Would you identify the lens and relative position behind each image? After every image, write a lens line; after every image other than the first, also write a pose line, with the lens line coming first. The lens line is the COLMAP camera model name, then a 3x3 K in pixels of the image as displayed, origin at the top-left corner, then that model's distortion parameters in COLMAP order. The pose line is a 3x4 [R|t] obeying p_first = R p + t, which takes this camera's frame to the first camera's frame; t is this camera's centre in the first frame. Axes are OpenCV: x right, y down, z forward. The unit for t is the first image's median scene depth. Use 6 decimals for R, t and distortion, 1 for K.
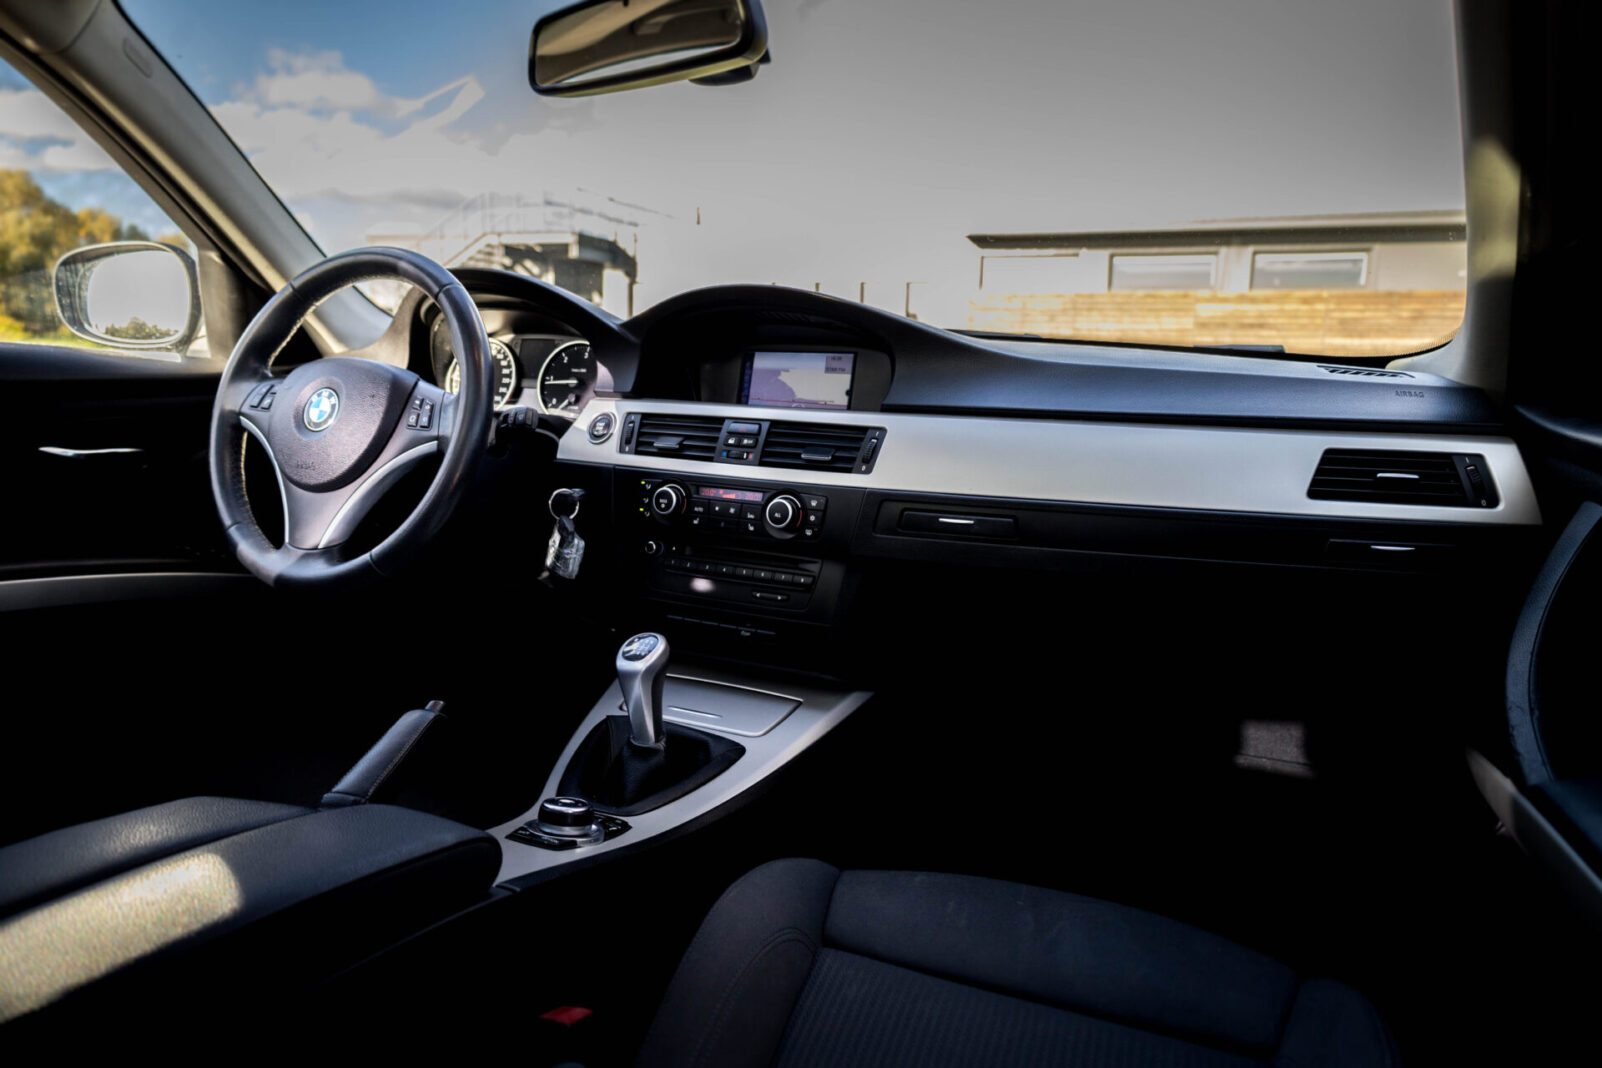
lens RADIAL K [[1017.5, 0, 801.0], [0, 1017.5, 534.0], [0, 0, 1]] dist [0.028219, -0.000240]
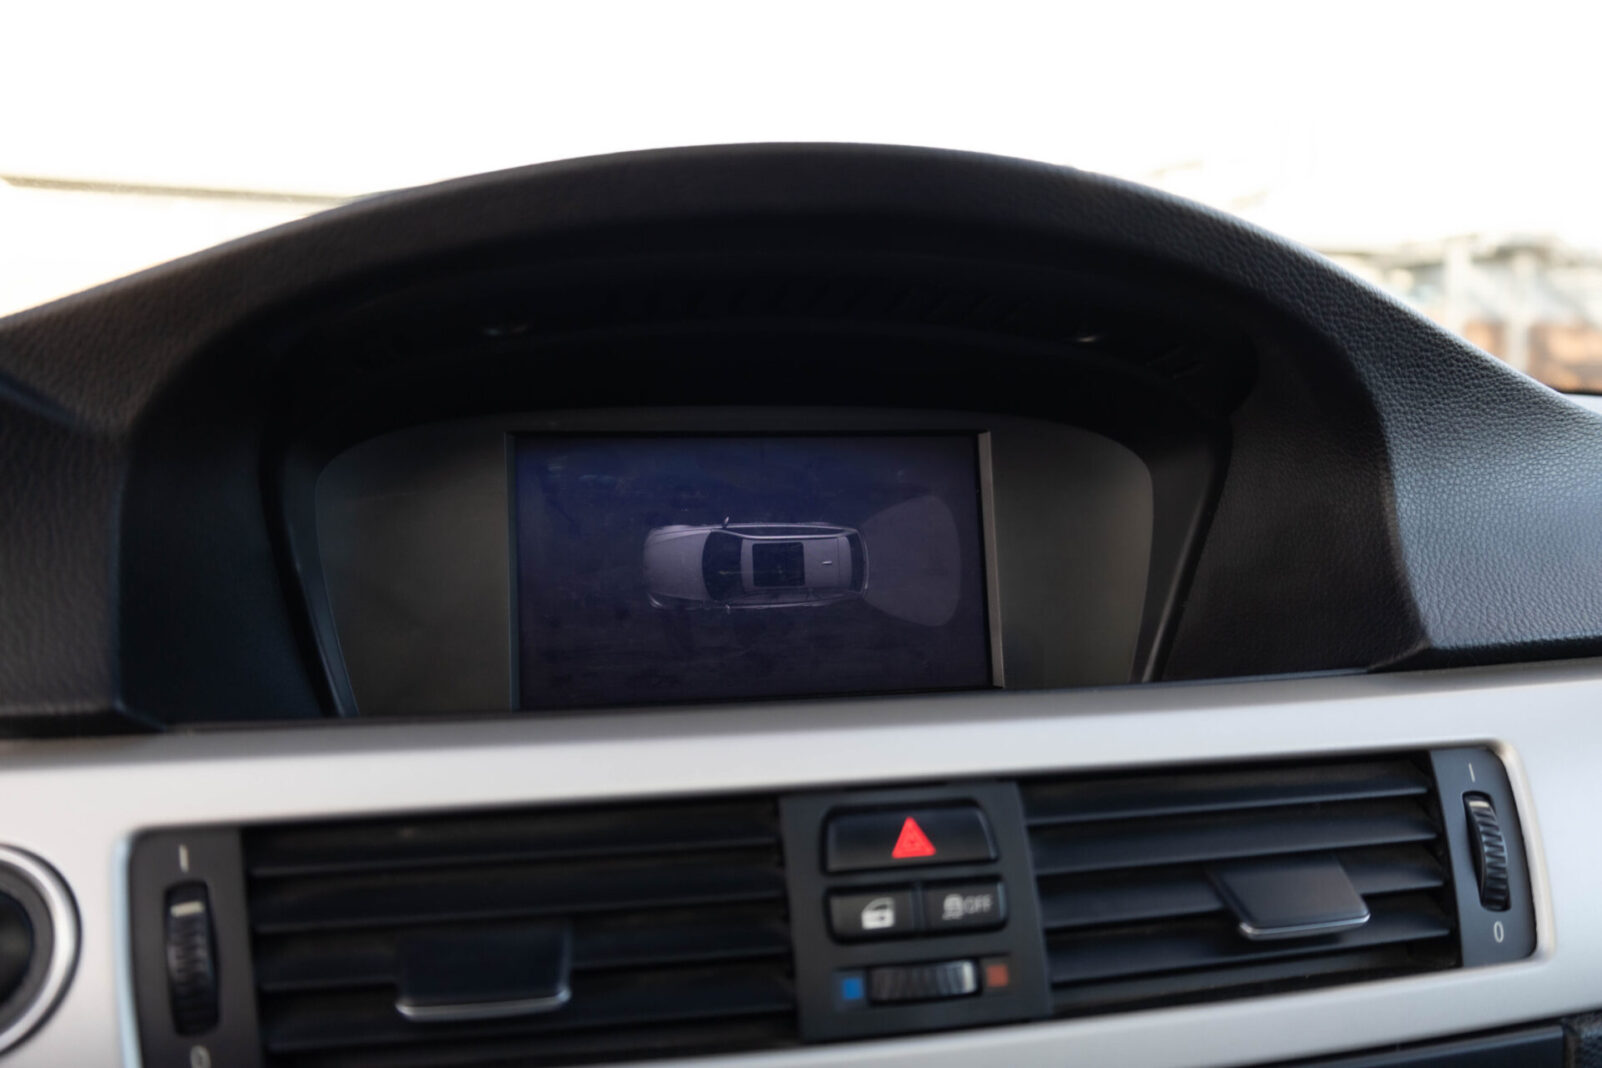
lens RADIAL K [[1345.1, 0, 801.0], [0, 1345.1, 534.0], [0, 0, 1]] dist [-0.002650, 0.000477]
pose [[0.765189, -0.098159, 0.636279, -0.223824], [0.128335, 0.991730, -0.001341, -0.155099], [-0.630885, 0.082683, 0.771458, 0.734218]]
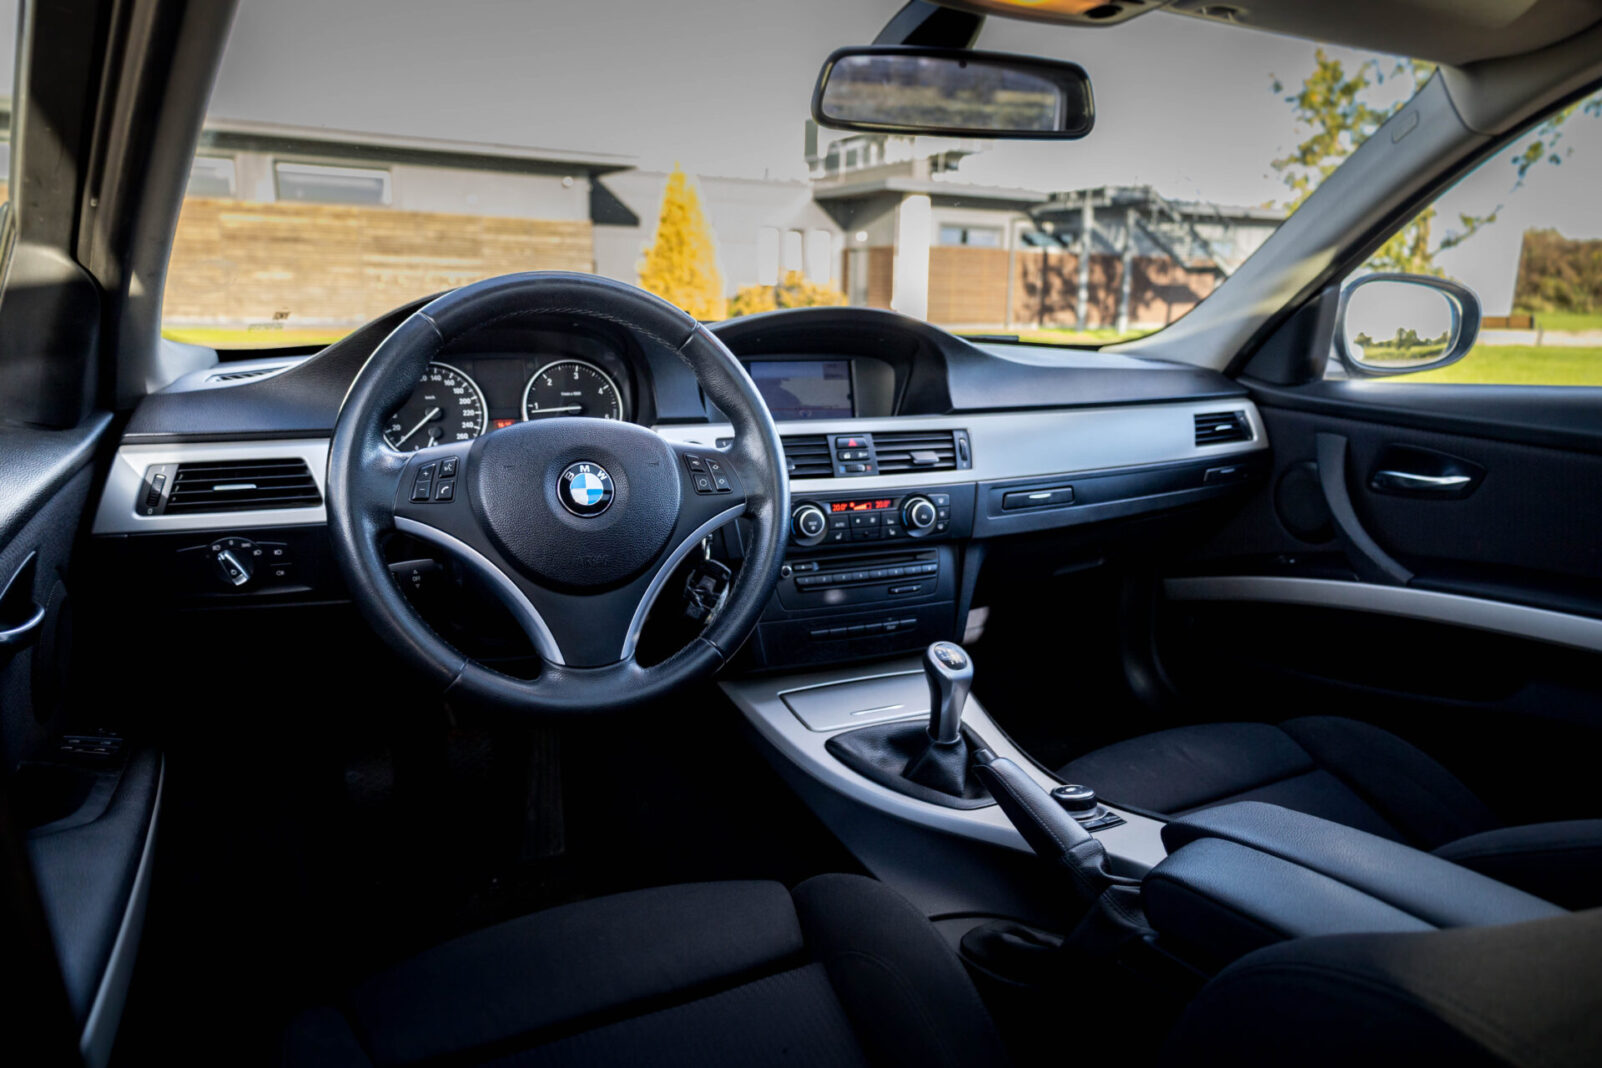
lens RADIAL K [[1017.5, 0, 801.0], [0, 1017.5, 534.0], [0, 0, 1]] dist [0.028219, -0.000240]
pose [[0.633019, -0.191822, 0.749994, -0.837034], [0.130184, 0.981395, 0.141126, -0.154015], [-0.763111, 0.008301, 0.646214, 0.324882]]
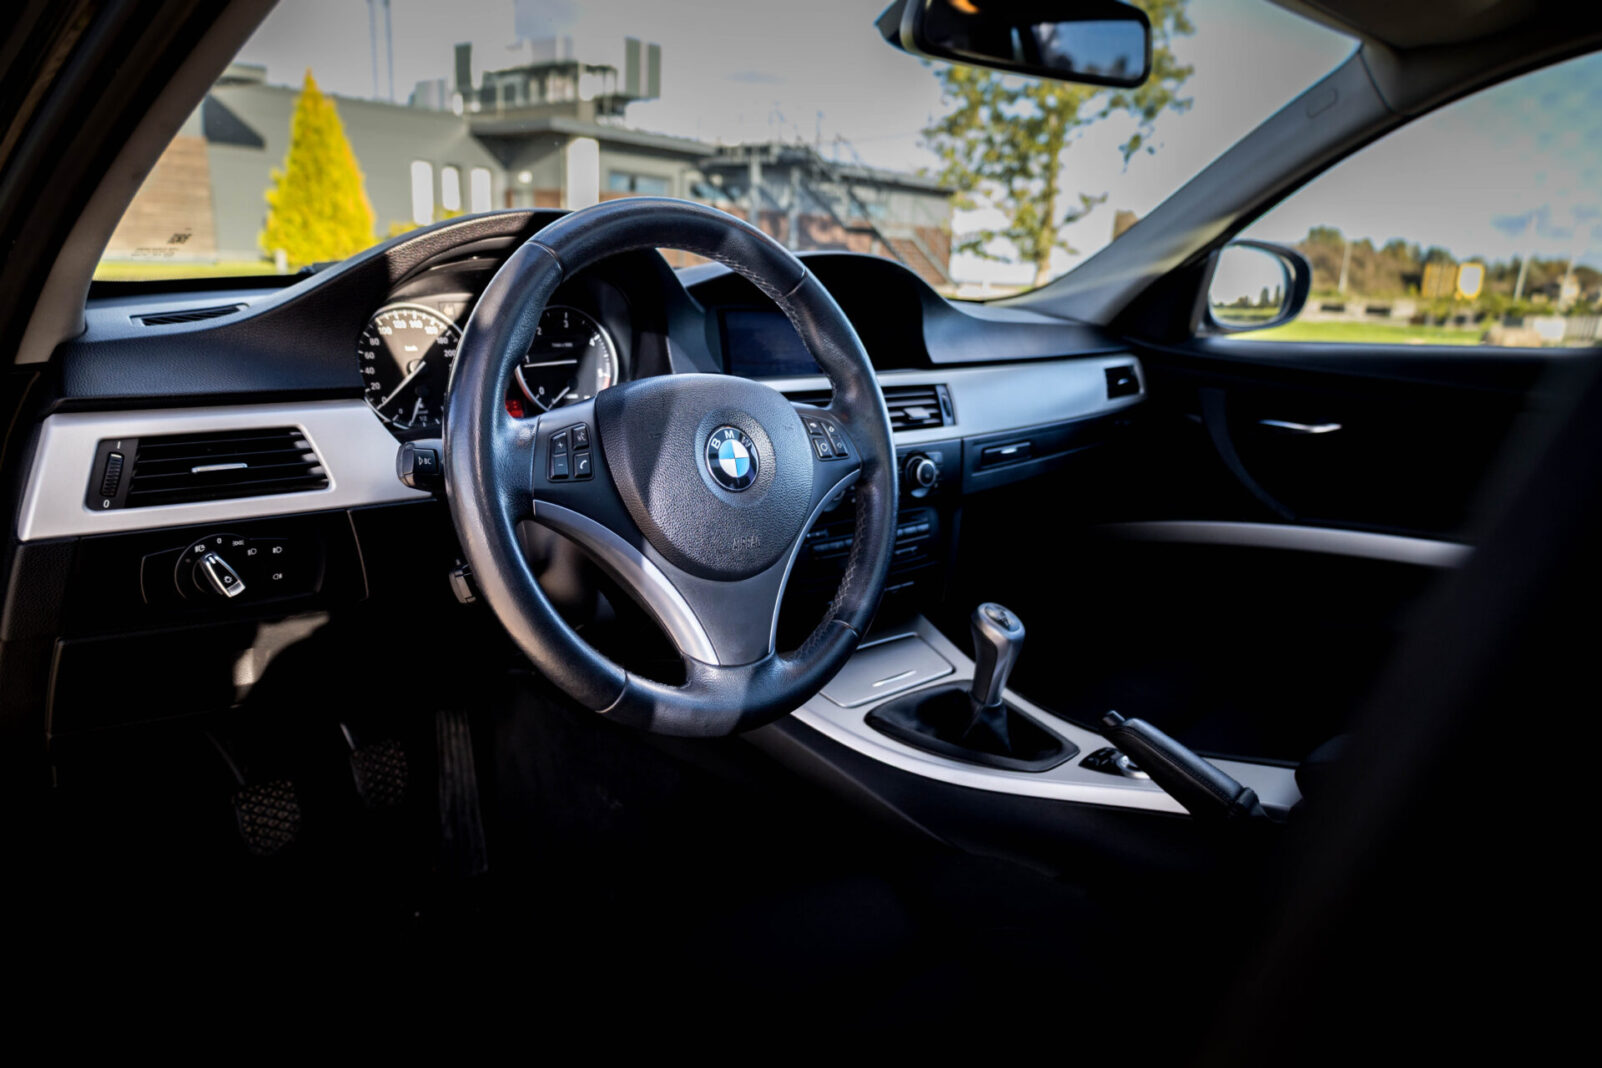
lens RADIAL K [[1017.5, 0, 801.0], [0, 1017.5, 534.0], [0, 0, 1]] dist [0.028219, -0.000240]
pose [[0.364983, -0.251345, 0.896445, -0.930836], [0.115242, 0.967661, 0.224392, -0.190580], [-0.923854, 0.021409, 0.382145, 0.616544]]
